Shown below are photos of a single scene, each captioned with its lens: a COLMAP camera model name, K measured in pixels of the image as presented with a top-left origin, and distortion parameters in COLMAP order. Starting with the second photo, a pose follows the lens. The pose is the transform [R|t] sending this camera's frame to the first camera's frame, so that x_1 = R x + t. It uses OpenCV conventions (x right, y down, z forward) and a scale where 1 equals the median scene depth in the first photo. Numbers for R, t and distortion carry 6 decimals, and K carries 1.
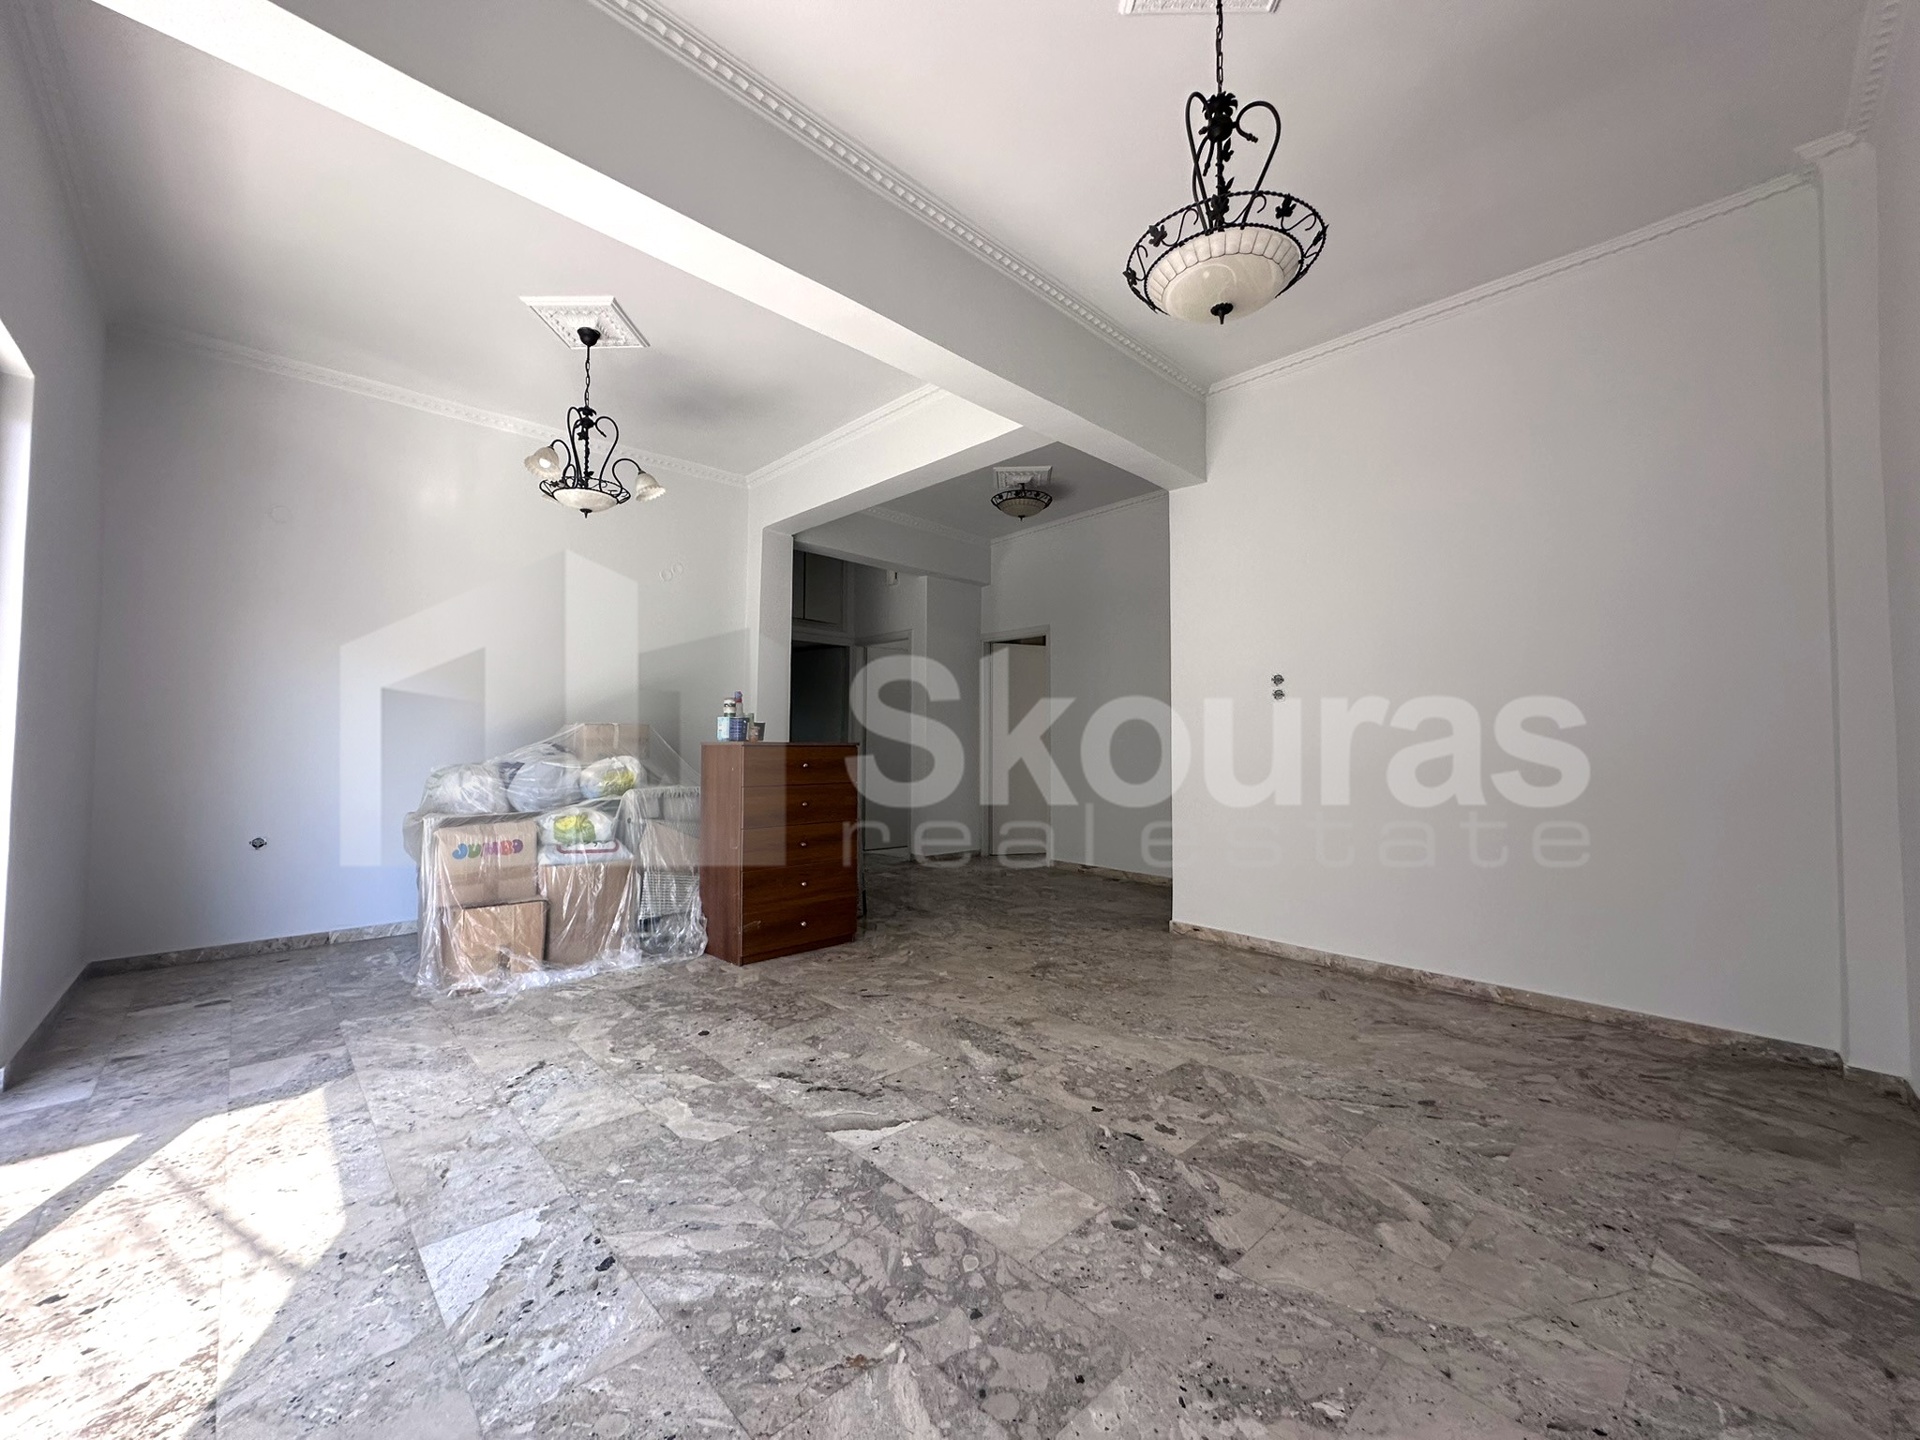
lens RADIAL K [[766.6, 0, 956.8], [0, 766.6, 722.5], [0, 0, 1]] dist [-0.004929, 0.000730]
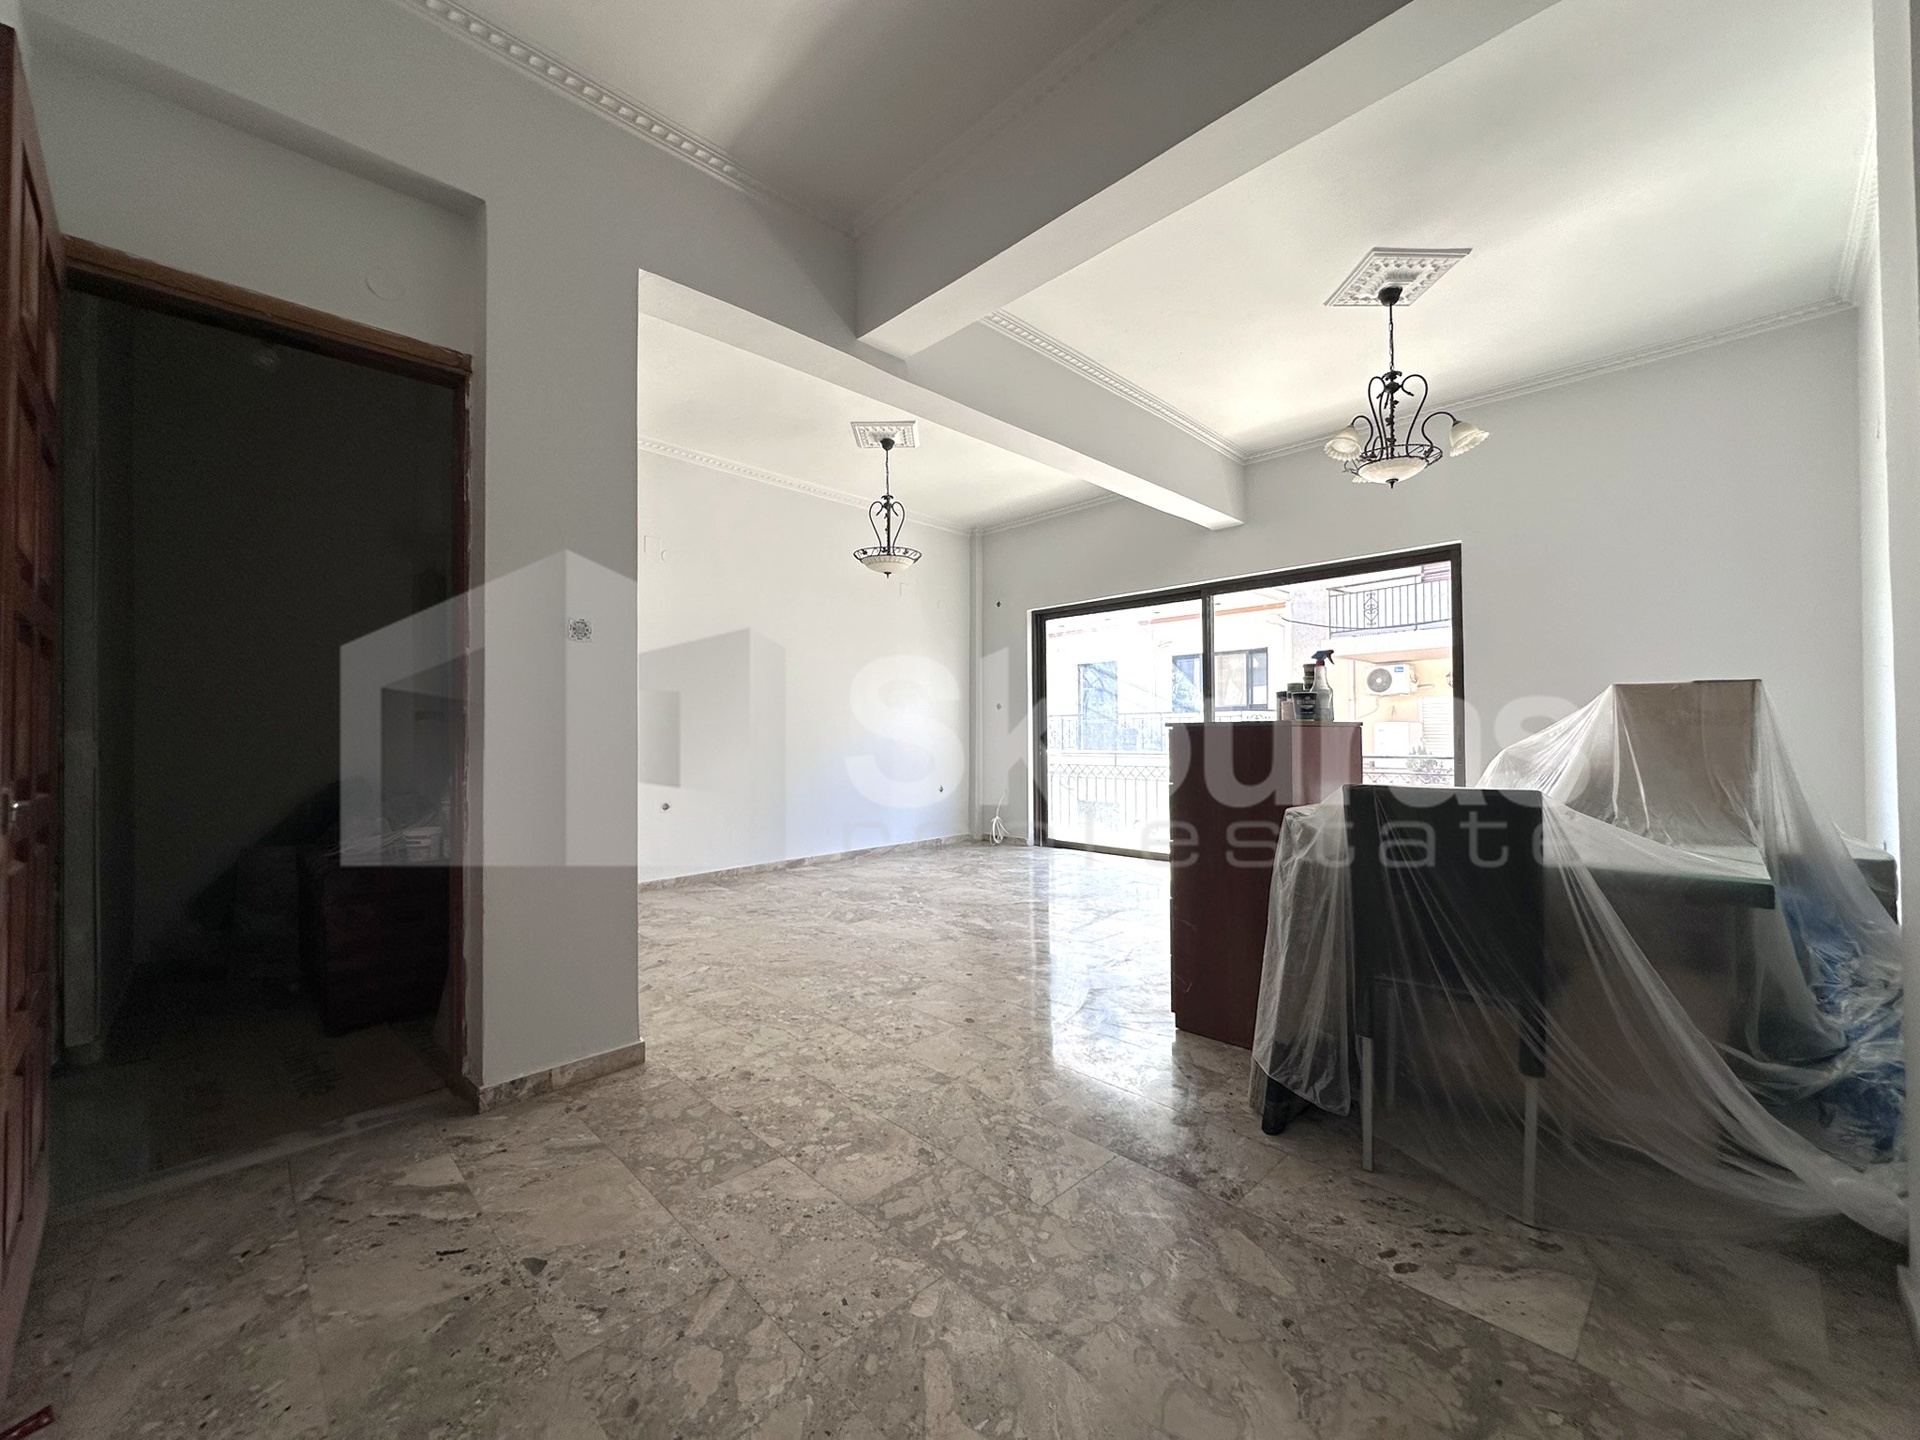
lens RADIAL K [[770.6, 0, 955.5], [0, 770.6, 720.0], [0, 0, 1]] dist [-0.004698, 0.000473]
pose [[-0.999941, 0.002767, -0.010503, 0.098830], [0.003296, 0.998711, -0.050641, 0.095034], [0.010350, -0.050672, -0.998662, 2.757828]]
